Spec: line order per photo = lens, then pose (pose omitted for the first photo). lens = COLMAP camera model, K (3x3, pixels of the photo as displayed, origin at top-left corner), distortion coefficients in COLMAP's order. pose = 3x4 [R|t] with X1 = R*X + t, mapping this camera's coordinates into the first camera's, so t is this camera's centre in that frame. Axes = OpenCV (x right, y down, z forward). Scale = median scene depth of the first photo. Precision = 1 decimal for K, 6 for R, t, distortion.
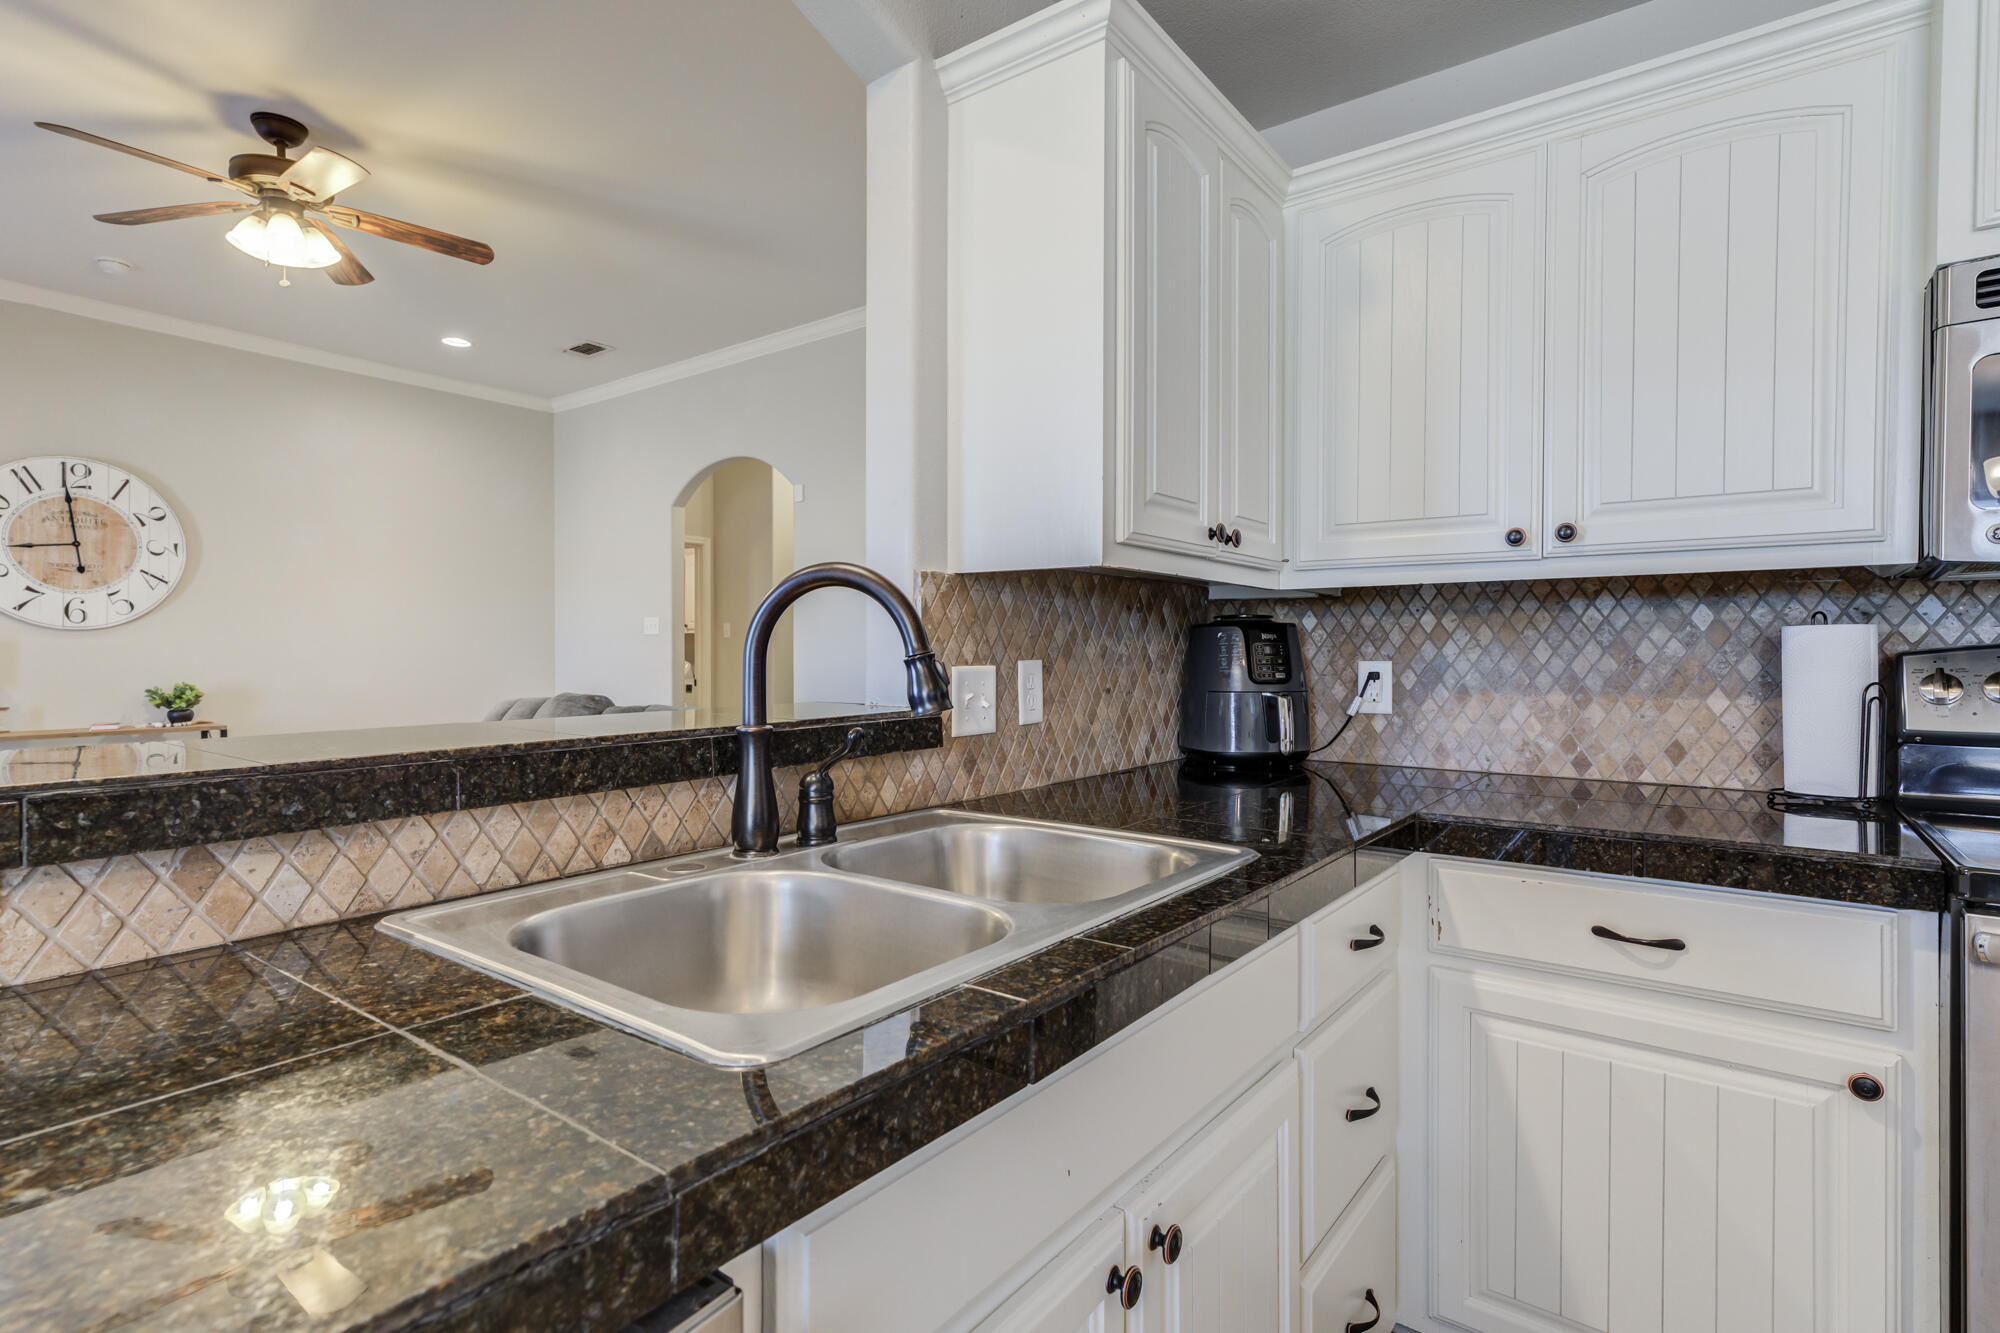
lens RADIAL K [[979.5, 0, 1005.1], [0, 979.5, 658.8], [0, 0, 1]] dist [-0.001817, 0.009234]
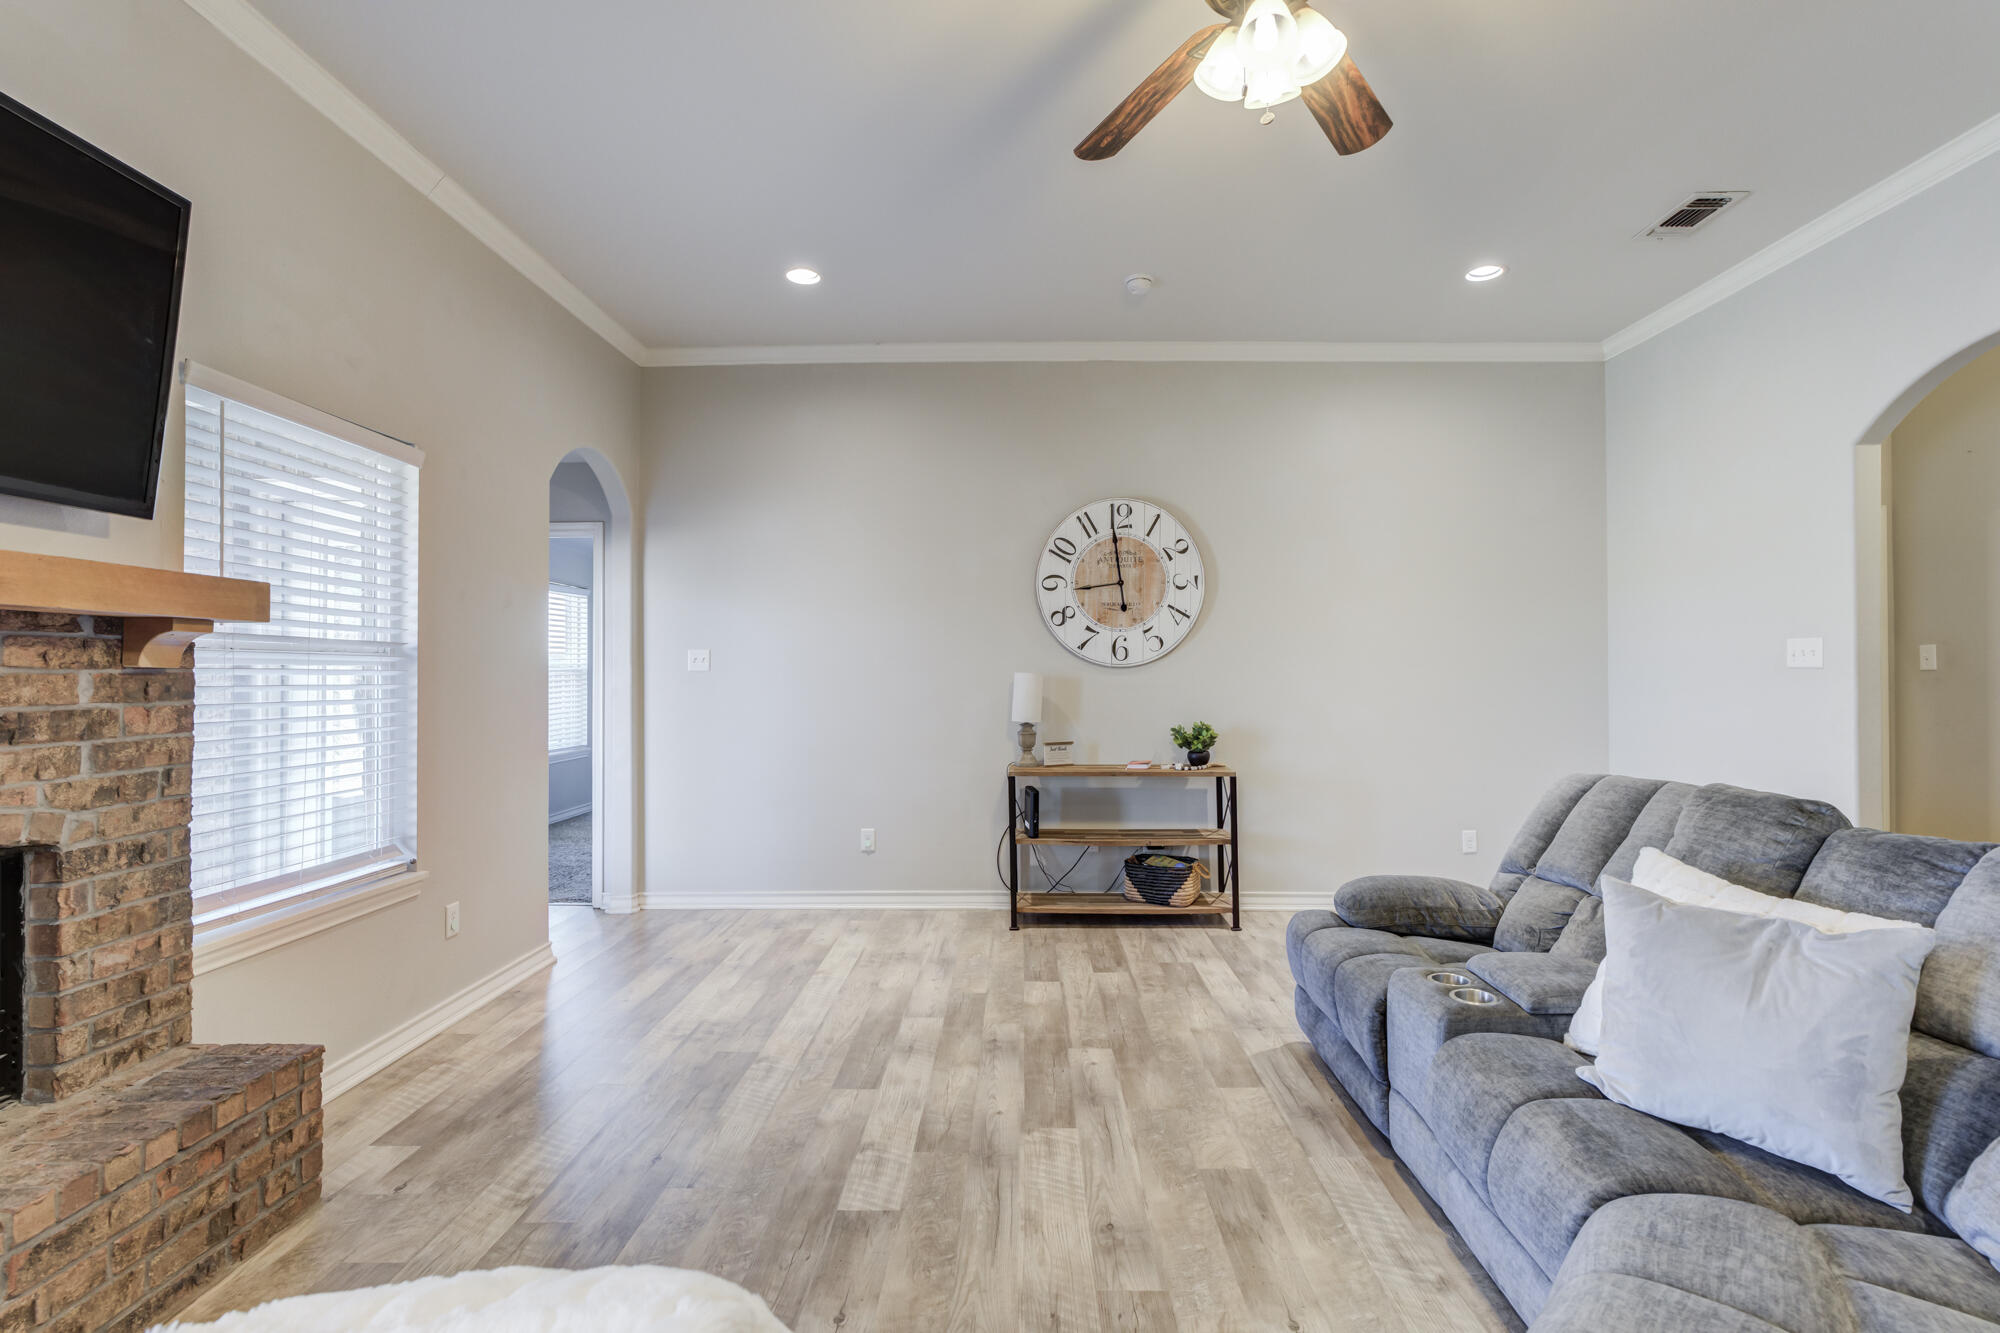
lens RADIAL K [[935.0, 0, 1006.0], [0, 935.0, 667.1], [0, 0, 1]] dist [-0.017170, 0.020236]
pose [[0.583260, -0.005802, -0.812265, -0.643203], [-0.007771, 0.999889, -0.012722, -0.046322], [0.812249, 0.013732, 0.583150, 0.962074]]
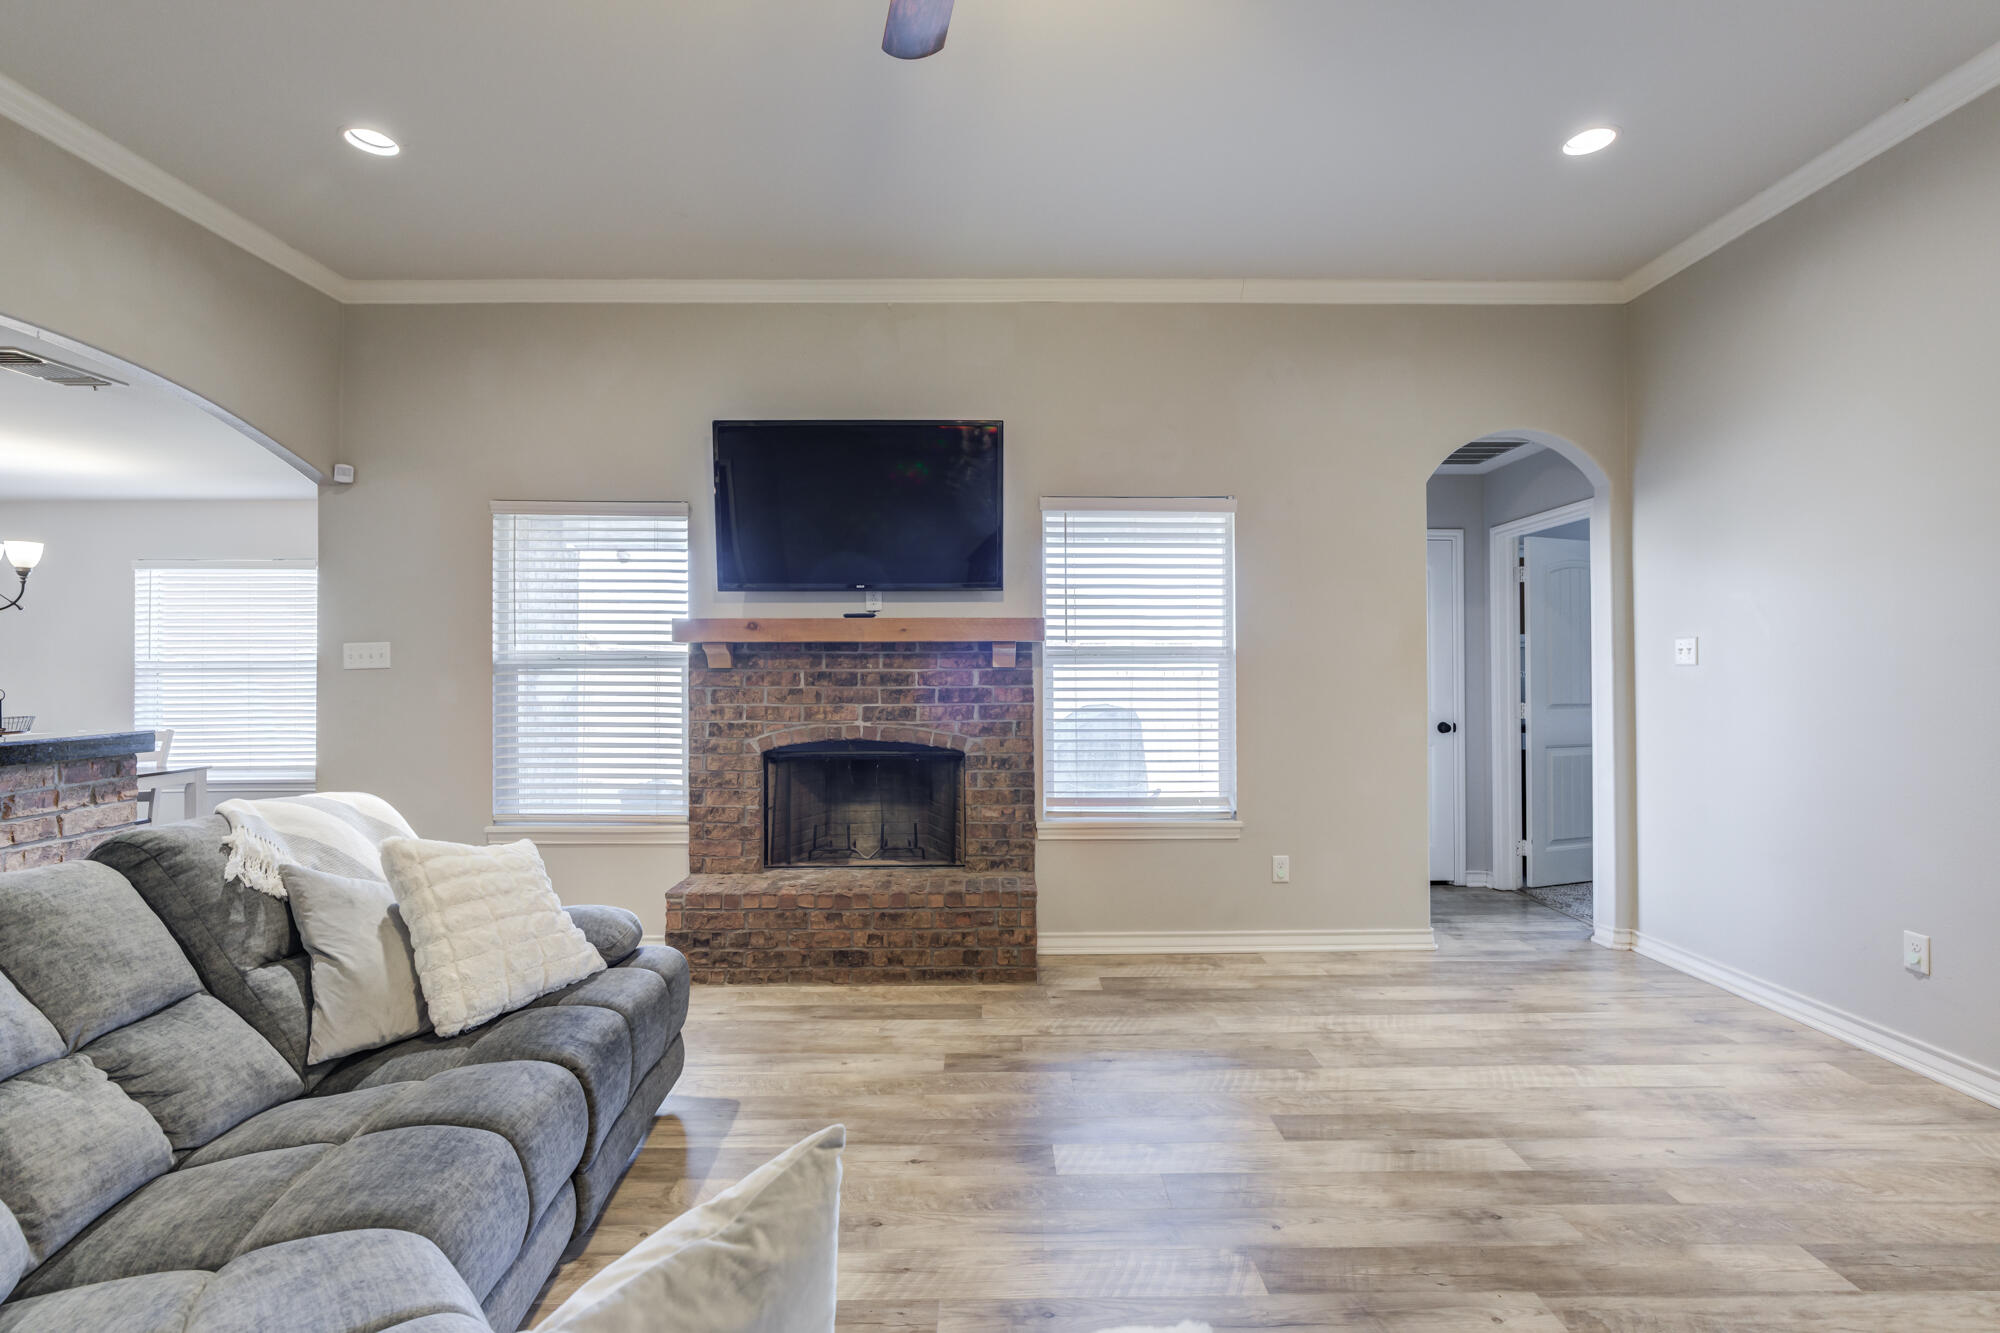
lens RADIAL K [[909.4, 0, 986.6], [0, 909.4, 665.9], [0, 0, 1]] dist [-0.003154, 0.006781]
pose [[-0.801769, 0.003149, -0.597626, -0.883360], [-0.001771, 0.999969, 0.007645, -0.073230], [0.597632, 0.007188, -0.801738, 2.534919]]
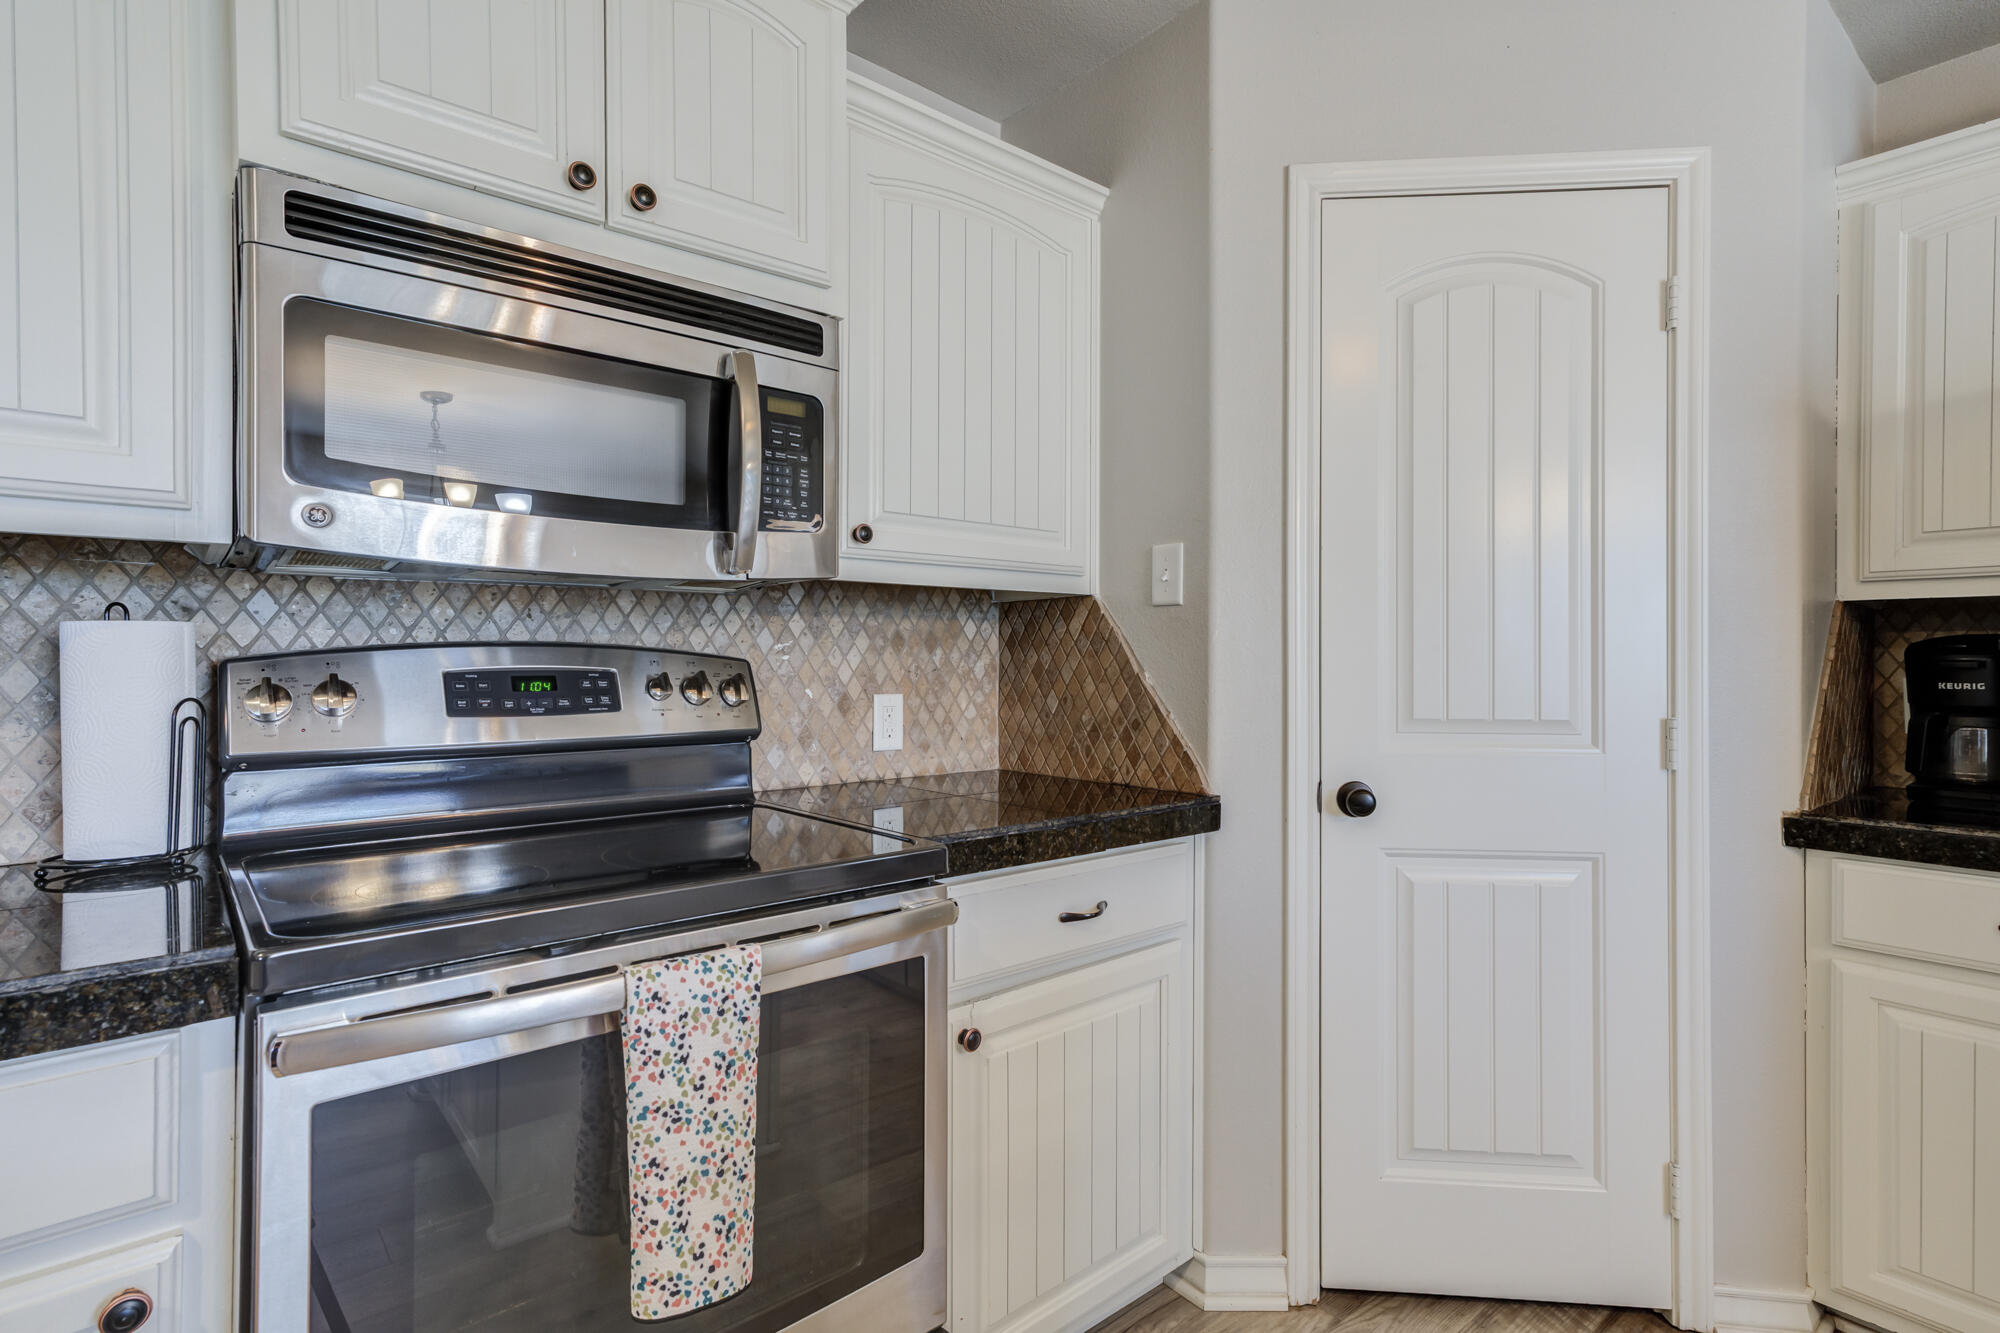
lens RADIAL K [[979.5, 0, 1005.1], [0, 979.5, 658.8], [0, 0, 1]] dist [-0.001817, 0.009234]
pose [[0.214704, -0.001422, 0.976678, 0.228868], [0.010902, 0.999940, -0.000941, 0.001139], [-0.976618, 0.010850, 0.214706, 0.181251]]
